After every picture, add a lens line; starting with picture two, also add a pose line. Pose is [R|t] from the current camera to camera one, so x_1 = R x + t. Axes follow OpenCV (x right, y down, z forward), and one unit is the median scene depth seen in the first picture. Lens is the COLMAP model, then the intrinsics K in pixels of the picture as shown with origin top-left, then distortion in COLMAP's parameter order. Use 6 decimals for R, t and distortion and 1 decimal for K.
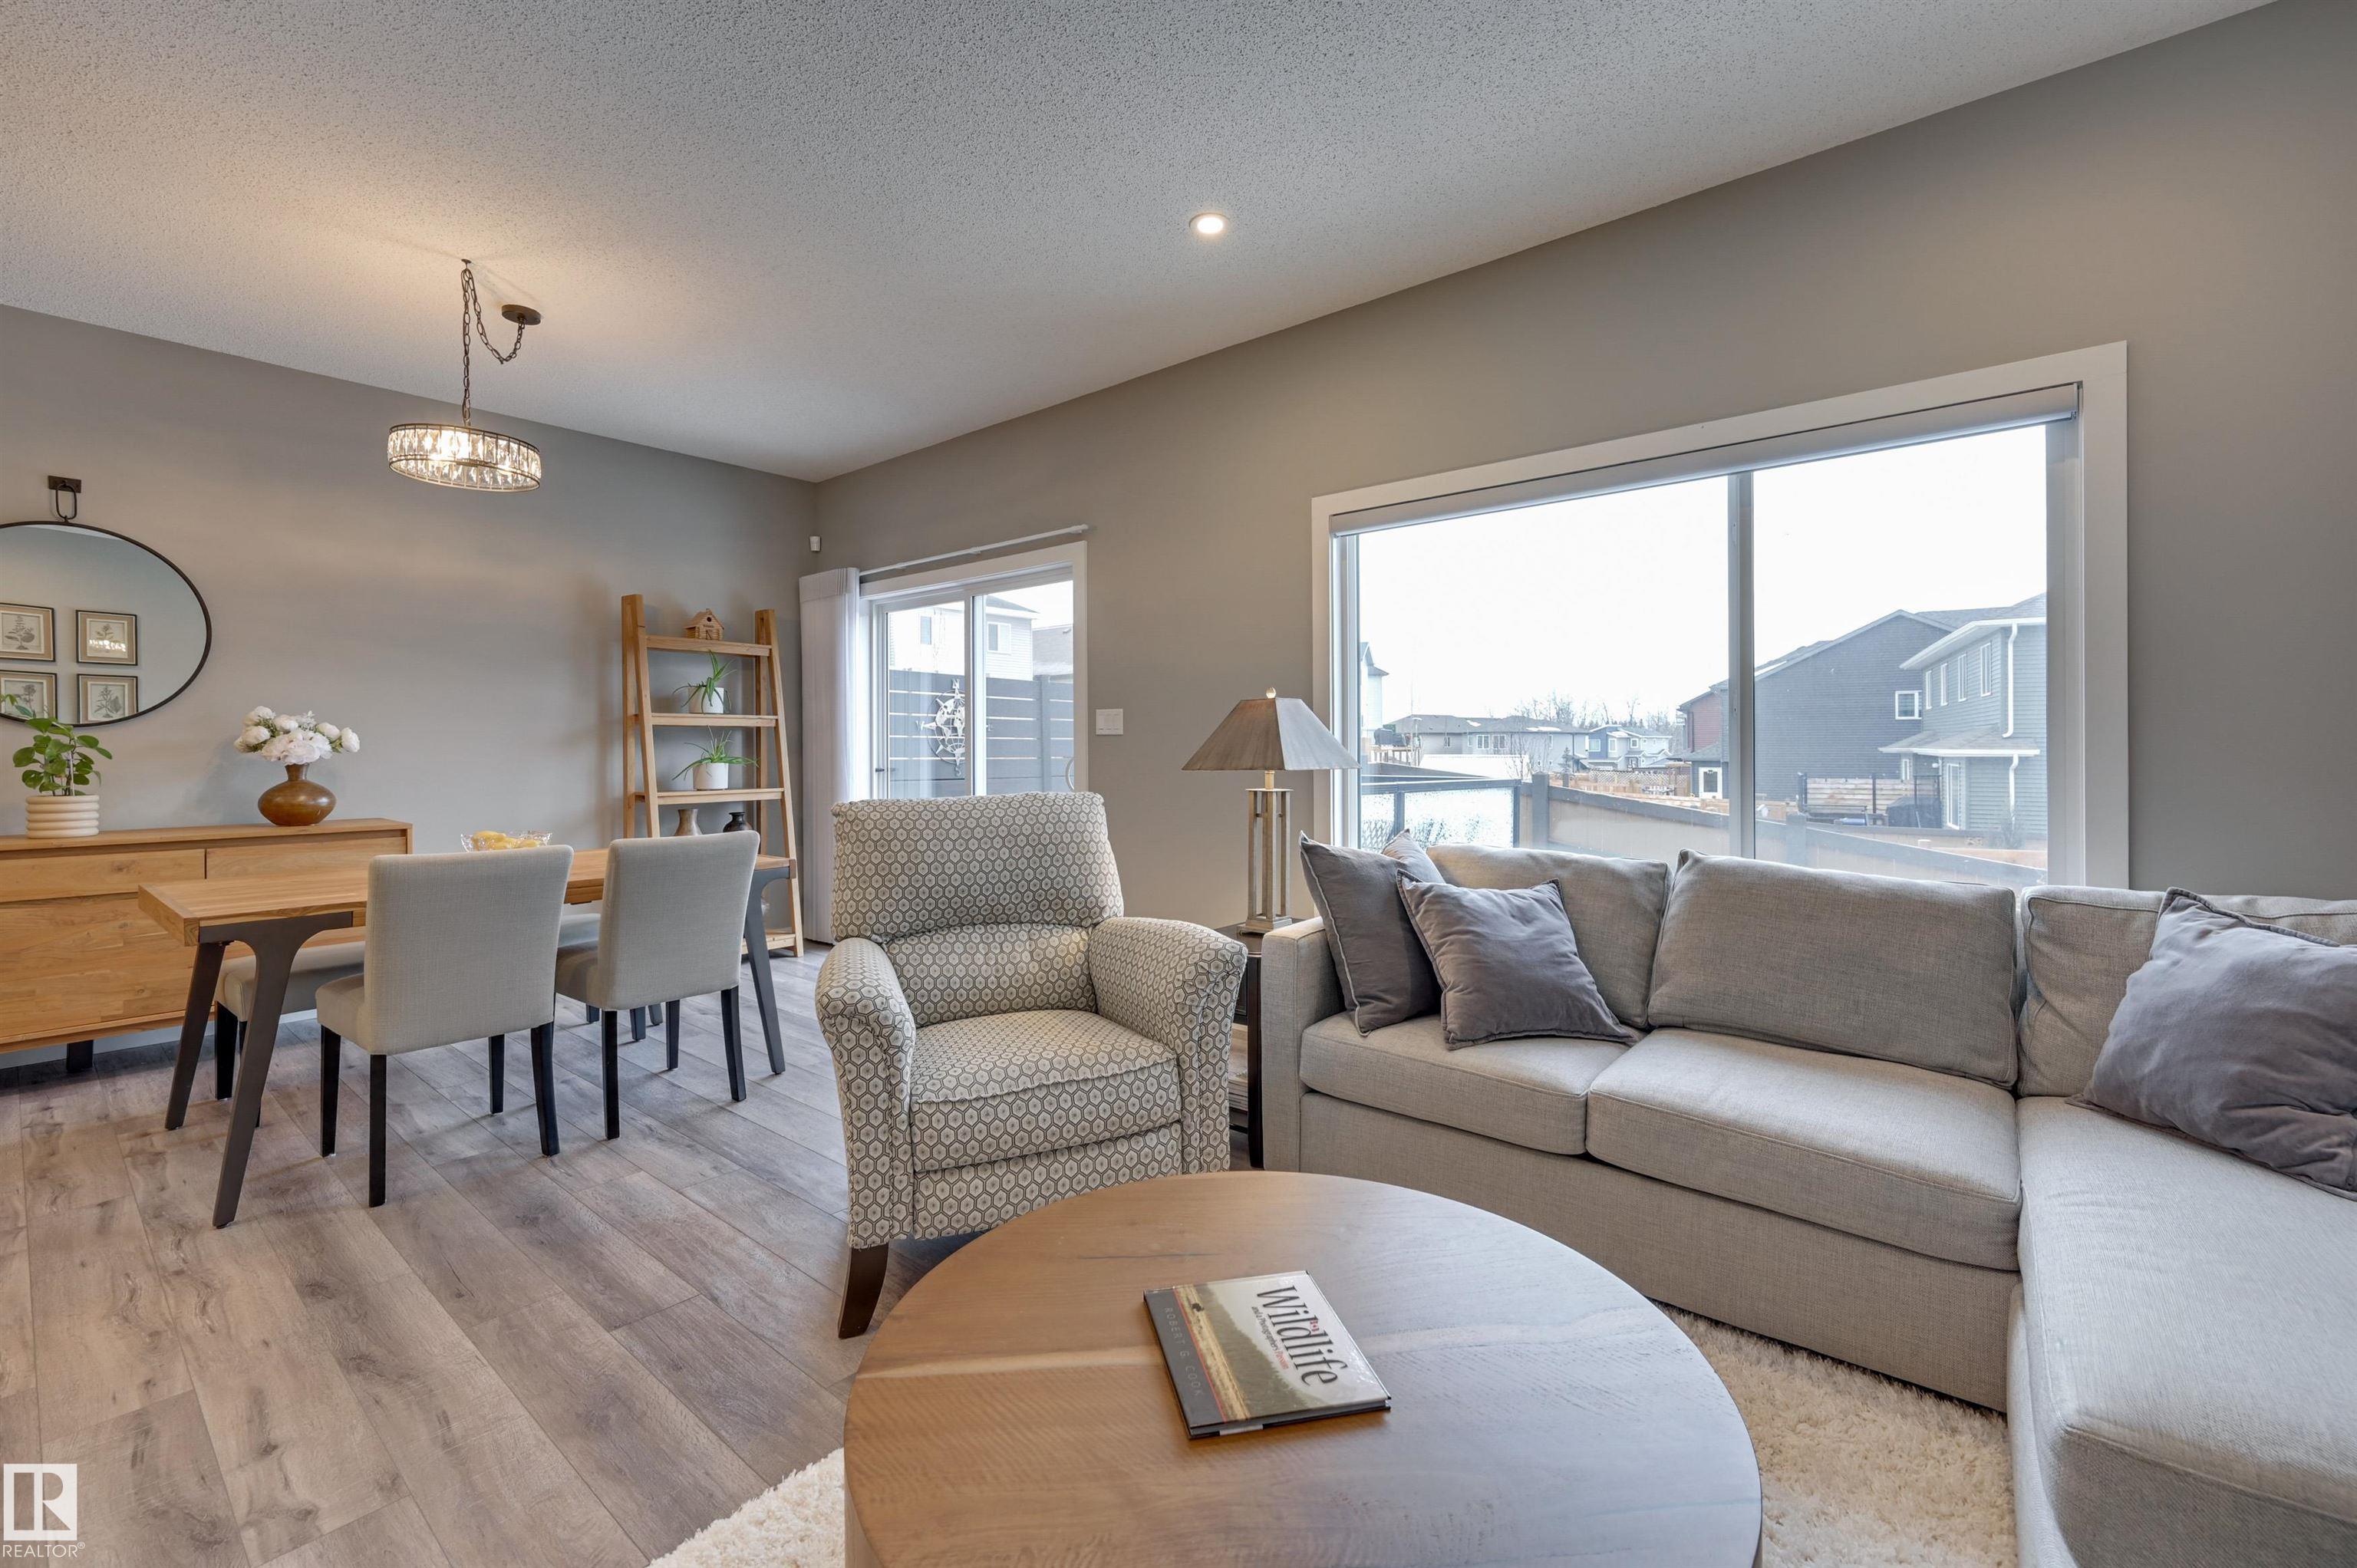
lens RADIAL K [[985.9, 0, 1166.5], [0, 985.9, 745.0], [0, 0, 1]] dist [0.000704, 0.000513]
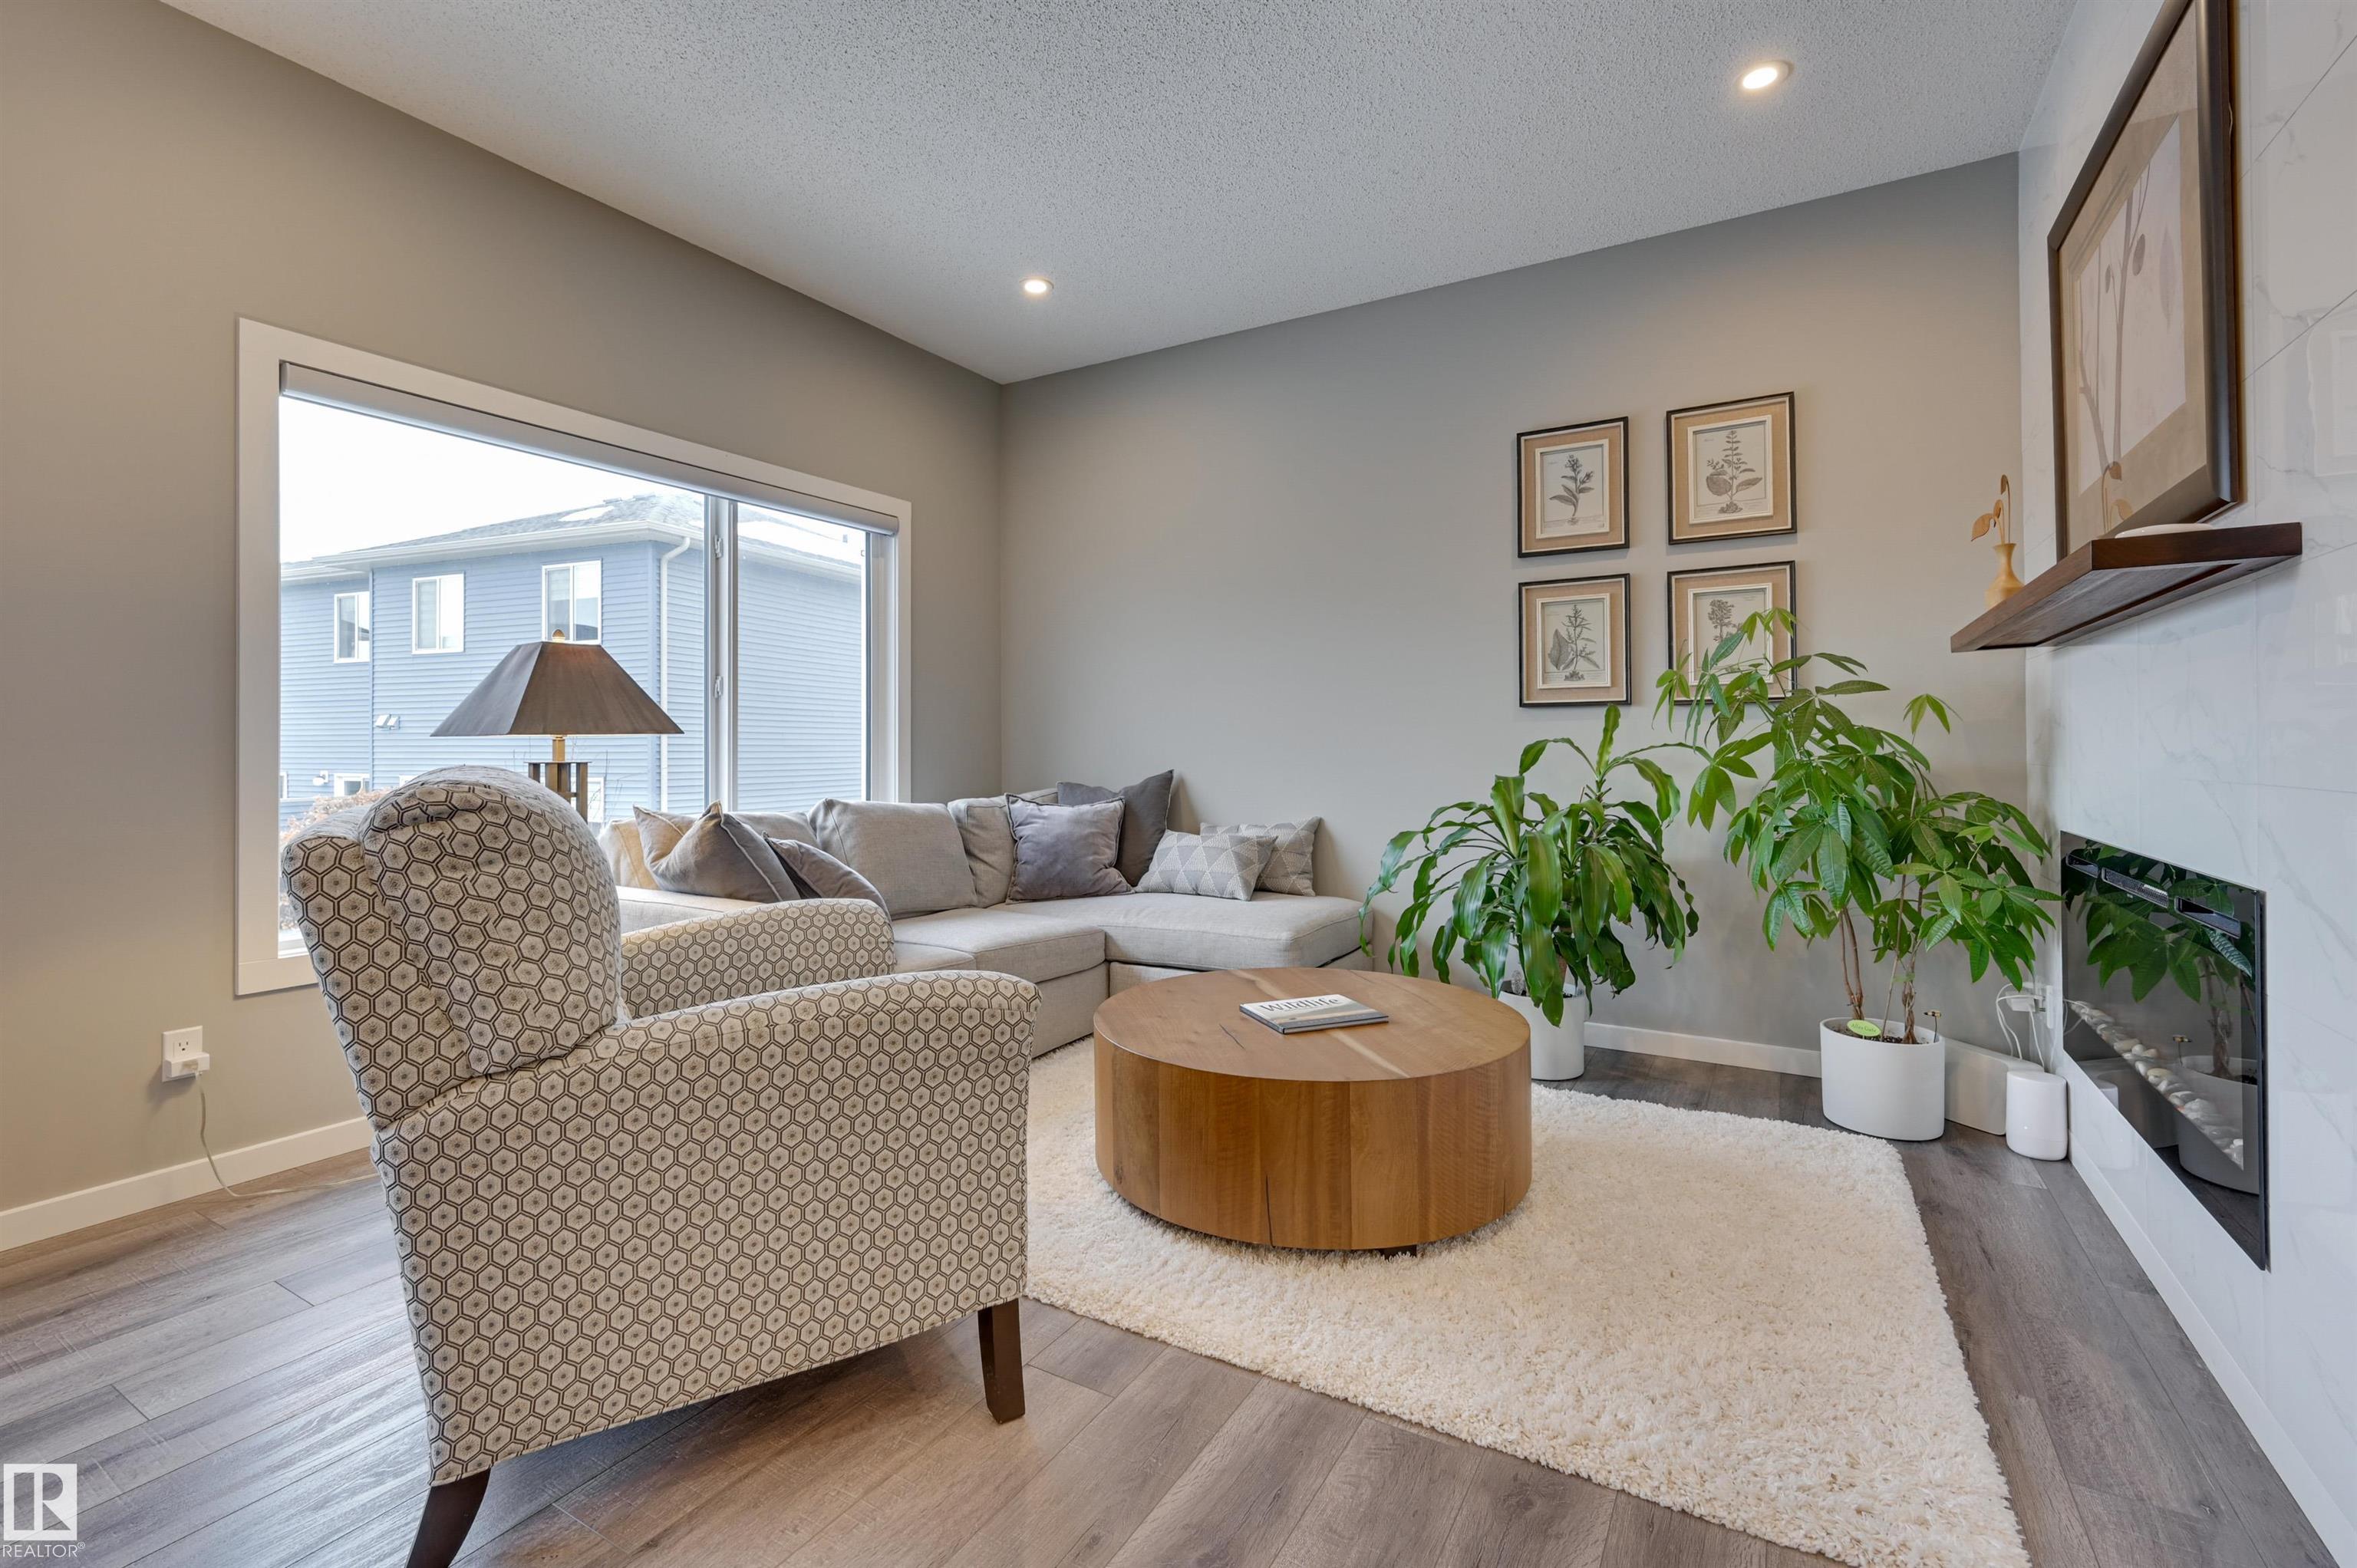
lens RADIAL K [[1048.6, 0, 1171.2], [0, 1048.6, 742.0], [0, 0, 1]] dist [-0.000167, -0.000571]
pose [[-0.172258, 0.010711, 0.984994, -0.592890], [0.002332, 0.999943, -0.010466, 0.030003], [-0.985049, 0.000494, -0.172274, 0.510998]]
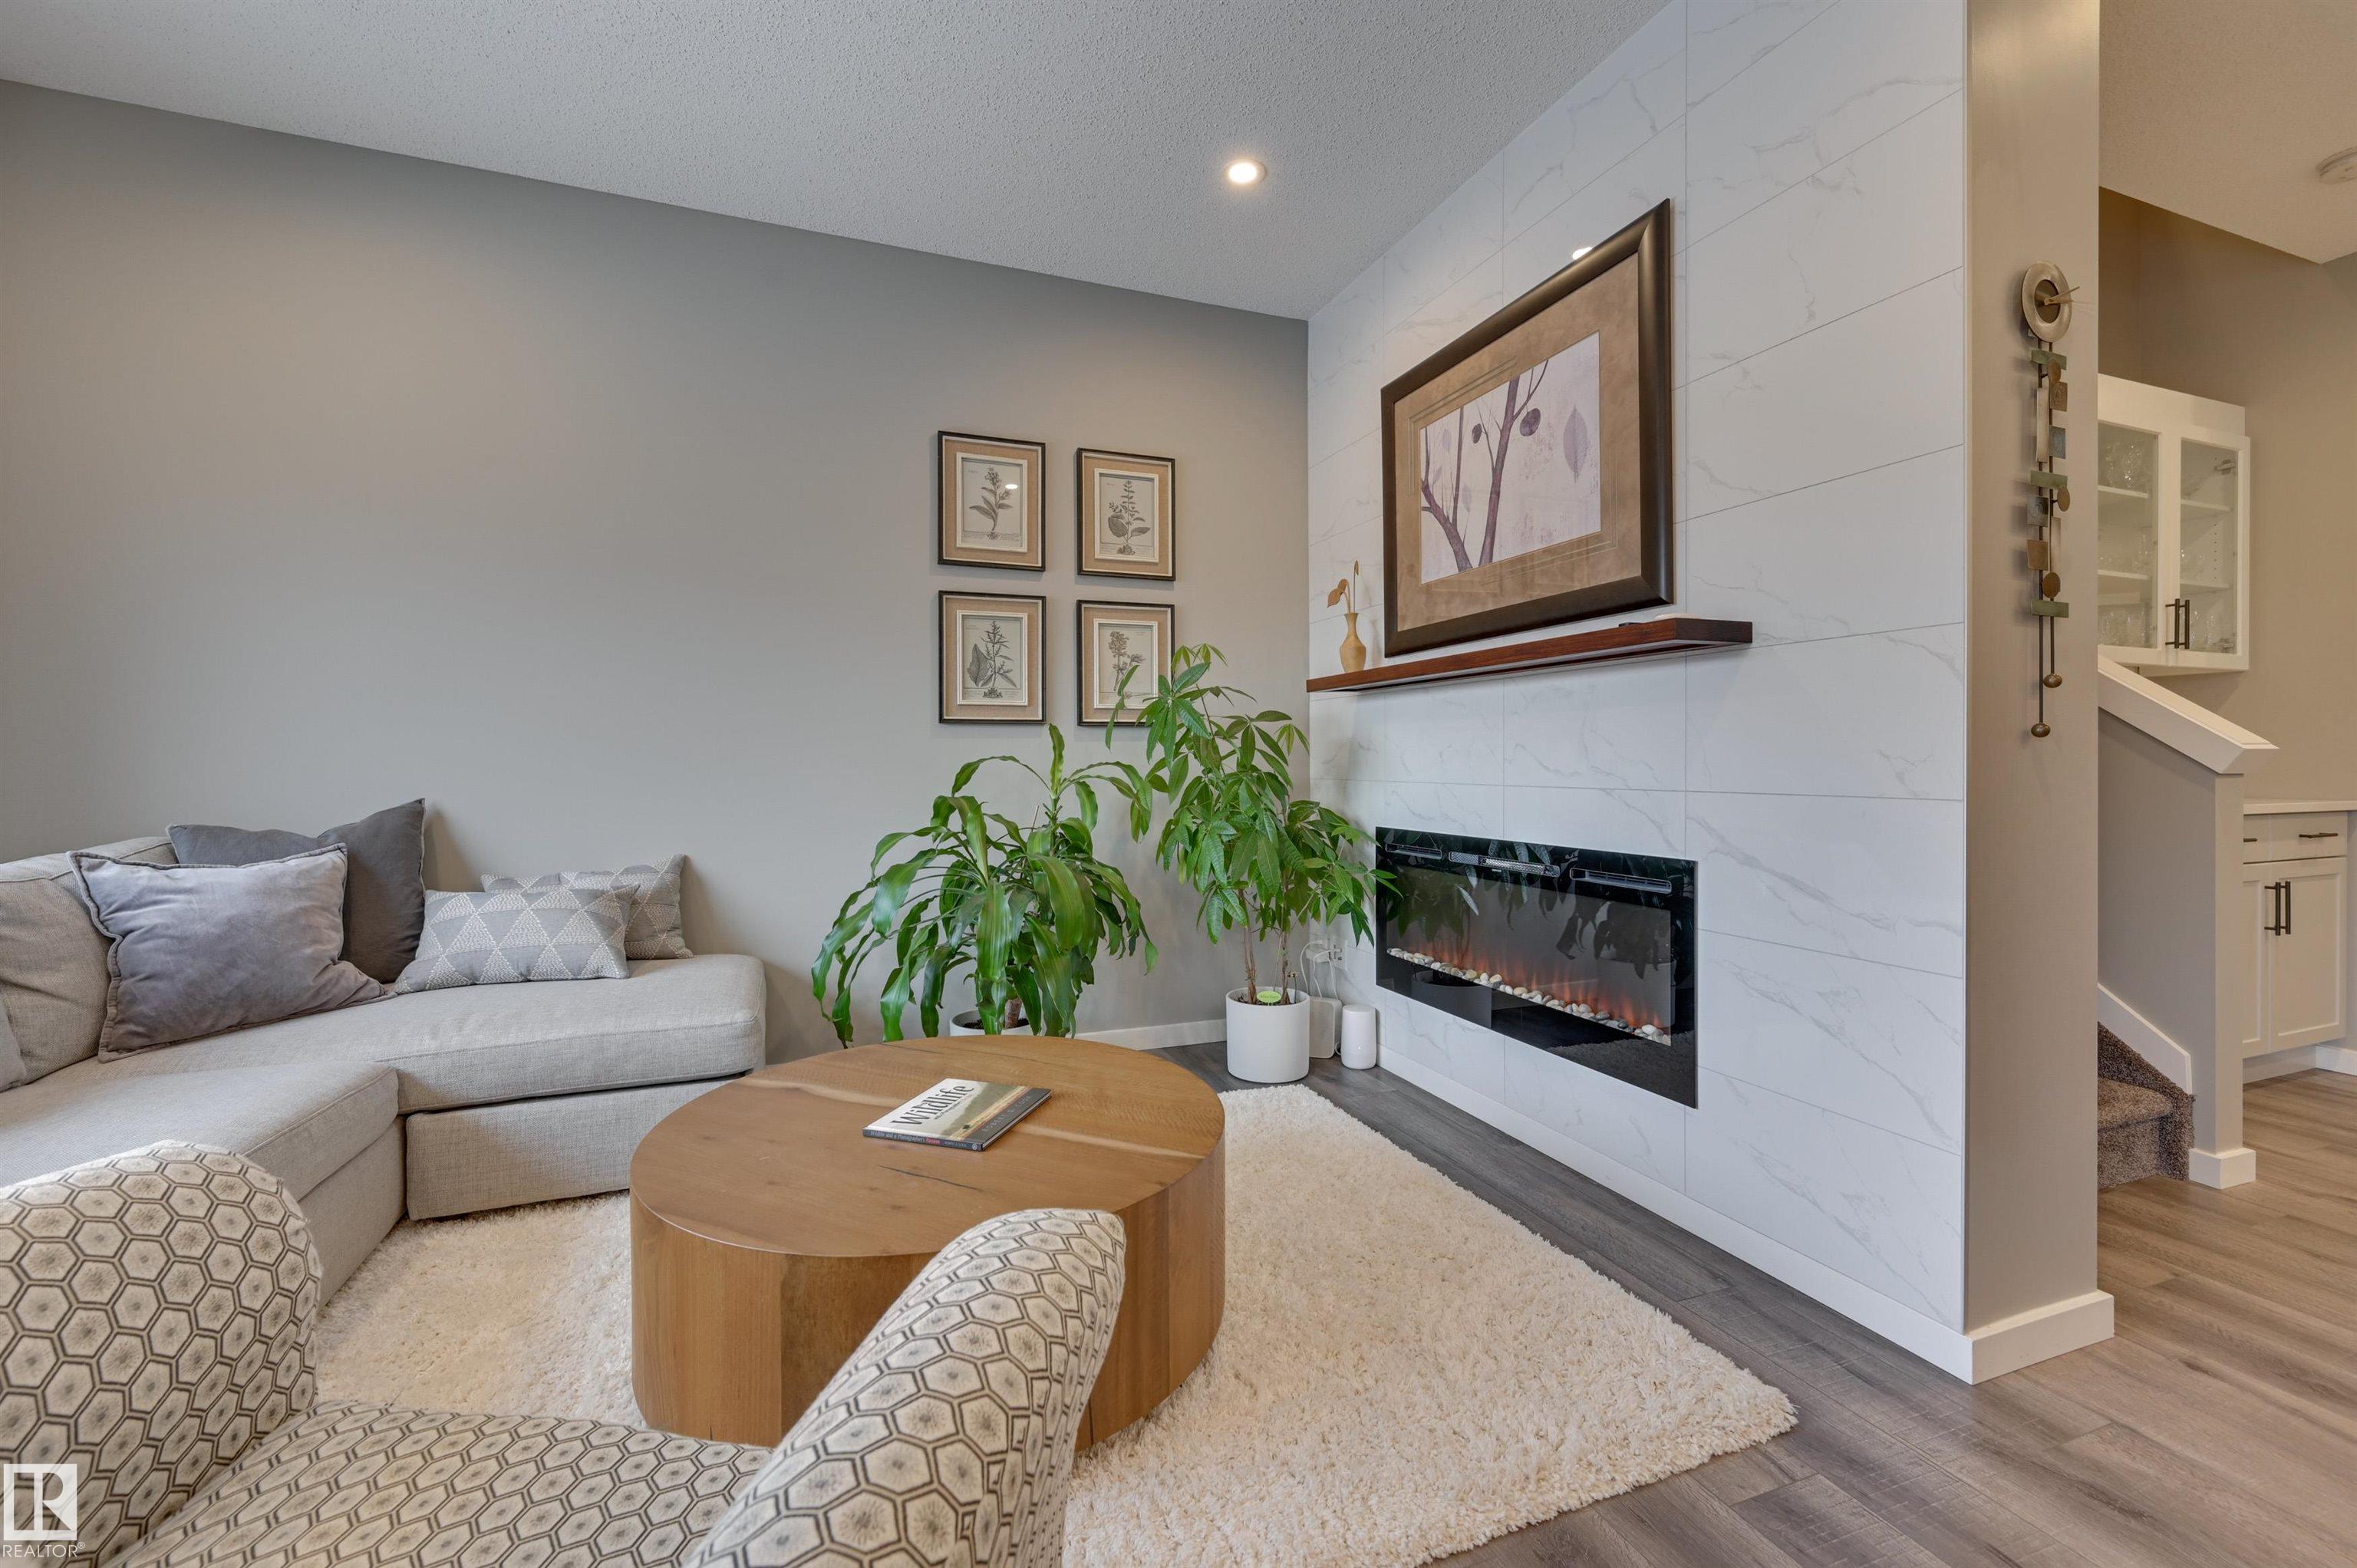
lens RADIAL K [[967.6, 0, 1188.0], [0, 967.6, 766.5], [0, 0, 1]] dist [0.003156, -0.000120]
pose [[-0.879572, 0.003527, 0.475753, -0.284557], [0.004385, 0.999990, 0.000693, 0.027080], [-0.475746, 0.002695, -0.879578, 0.666696]]
